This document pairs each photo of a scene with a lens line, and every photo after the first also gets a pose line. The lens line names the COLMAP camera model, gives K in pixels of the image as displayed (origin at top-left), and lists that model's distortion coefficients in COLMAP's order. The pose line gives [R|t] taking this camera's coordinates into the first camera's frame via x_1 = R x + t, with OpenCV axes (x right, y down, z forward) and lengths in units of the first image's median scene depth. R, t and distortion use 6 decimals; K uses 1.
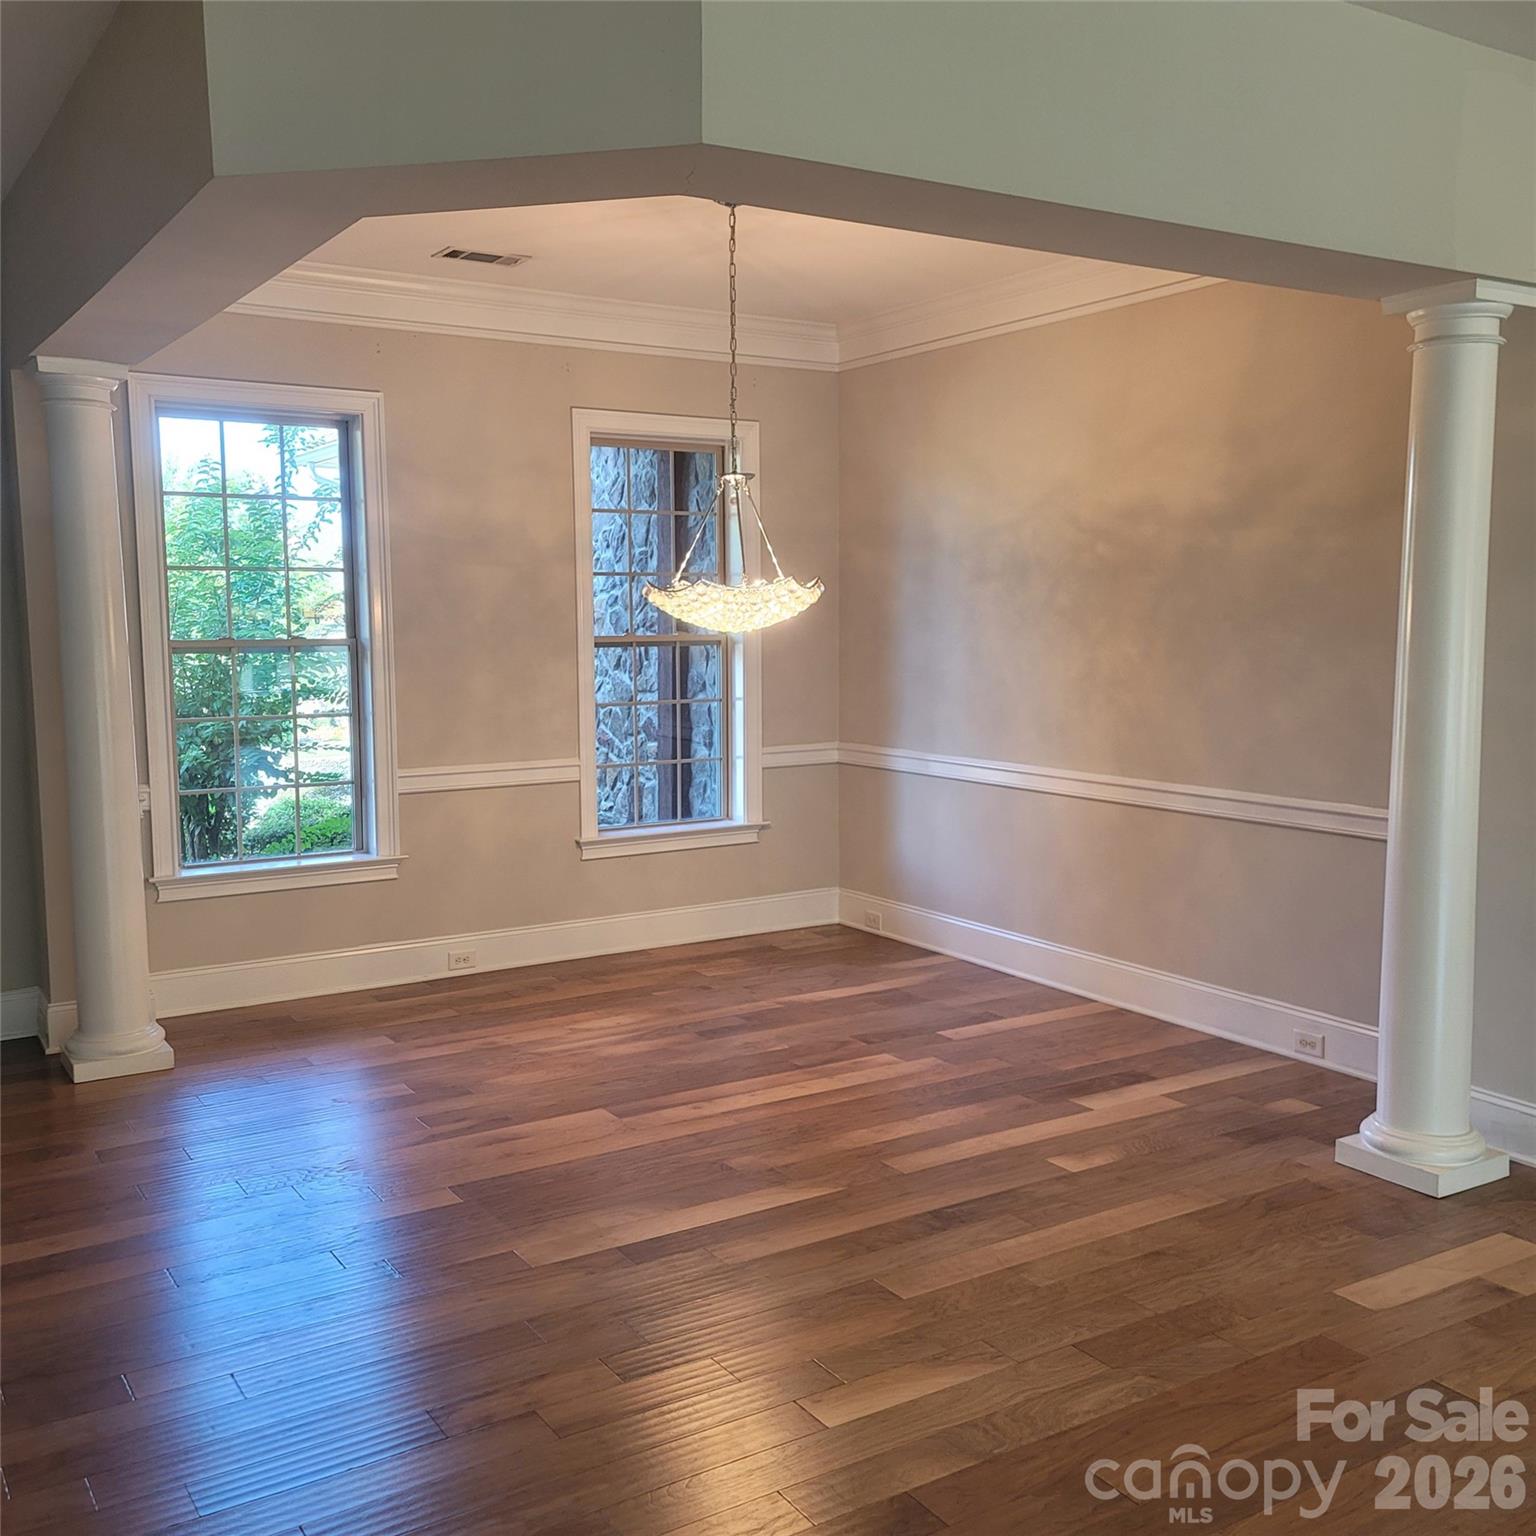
lens RADIAL K [[1512.0, 0, 752.1], [0, 1512.0, 778.0], [0, 0, 1]] dist [0.055027, 0.000000]
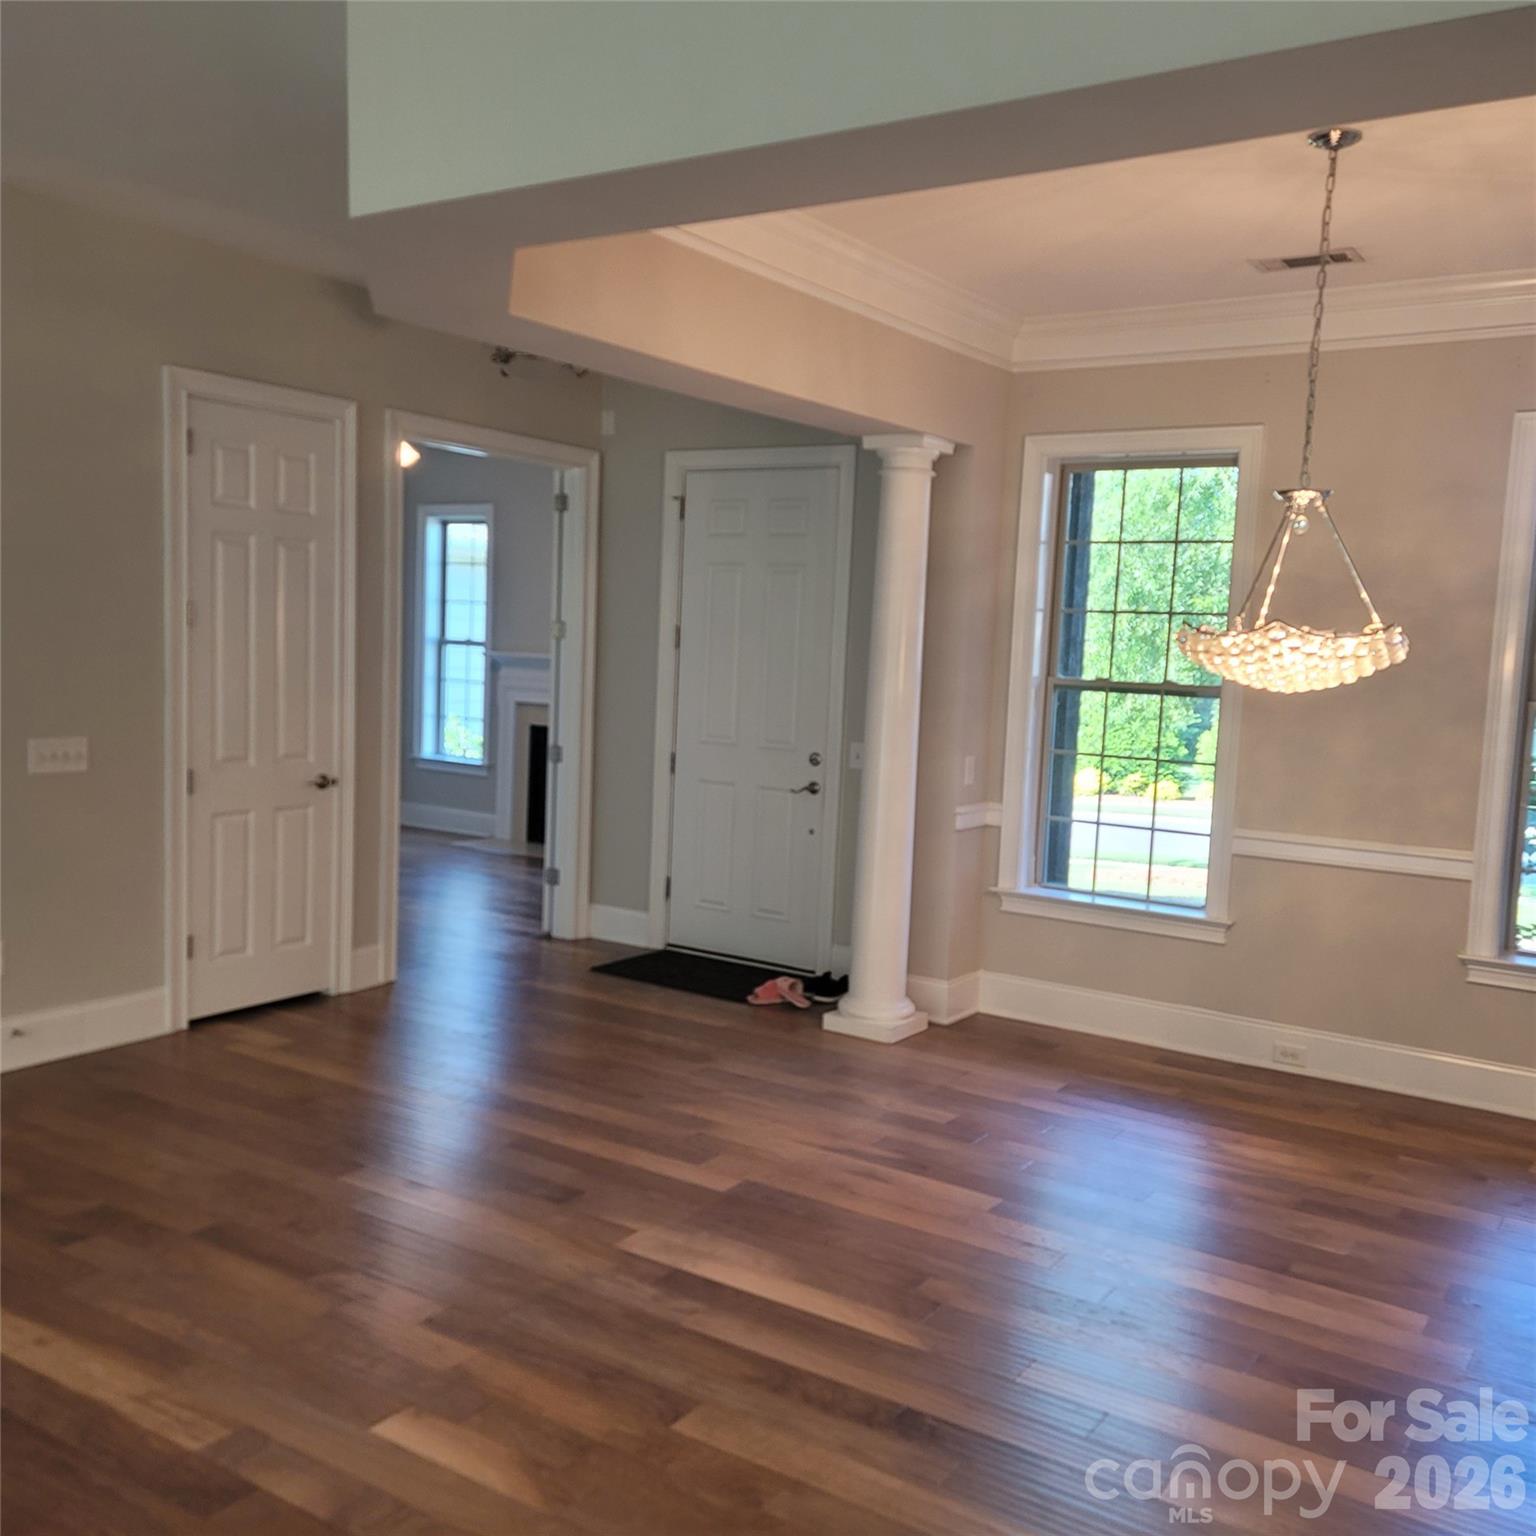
lens RADIAL K [[1512.0, 0, 777.4], [0, 1512.0, 763.2], [0, 0, 1]] dist [0.055027, 0.000000]
pose [[0.423223, 0.105344, -0.899880, 0.510369], [-0.141977, 0.988658, 0.048964, -0.053931], [0.894832, 0.107040, 0.433380, 0.360673]]
